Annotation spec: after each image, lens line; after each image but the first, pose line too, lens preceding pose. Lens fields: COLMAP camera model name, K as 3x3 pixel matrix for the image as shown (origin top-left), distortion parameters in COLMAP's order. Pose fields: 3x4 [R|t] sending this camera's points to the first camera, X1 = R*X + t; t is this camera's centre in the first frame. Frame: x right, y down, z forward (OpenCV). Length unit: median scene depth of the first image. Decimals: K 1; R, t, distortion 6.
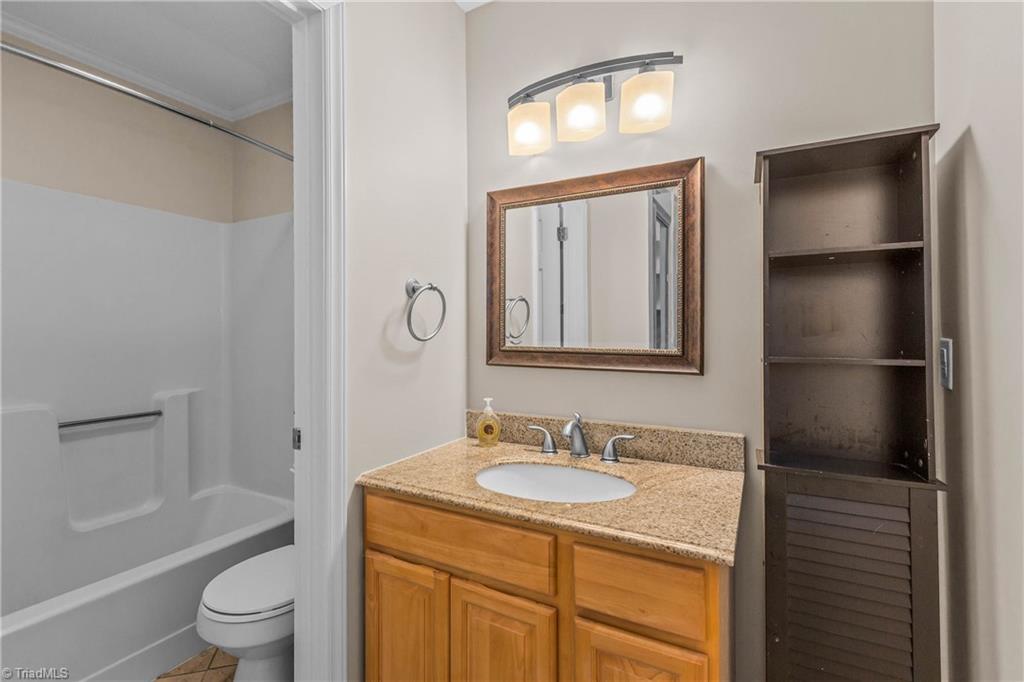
lens RADIAL K [[465.2, 0, 513.1], [0, 465.2, 339.9], [0, 0, 1]] dist [0.000250, -0.000160]
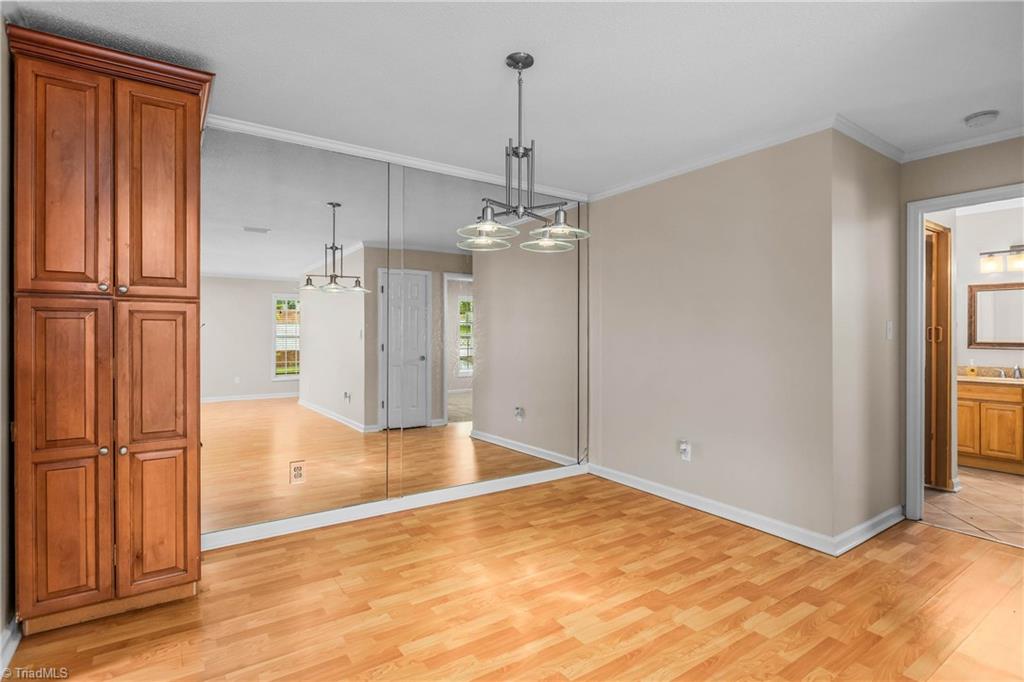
lens RADIAL K [[500.4, 0, 516.2], [0, 500.4, 335.9], [0, 0, 1]] dist [-0.010446, 0.000847]
pose [[0.886849, 0.008822, -0.461975, -1.198167], [-0.008650, 0.999959, 0.002491, -0.003667], [0.461978, 0.001787, 0.886889, -3.181094]]
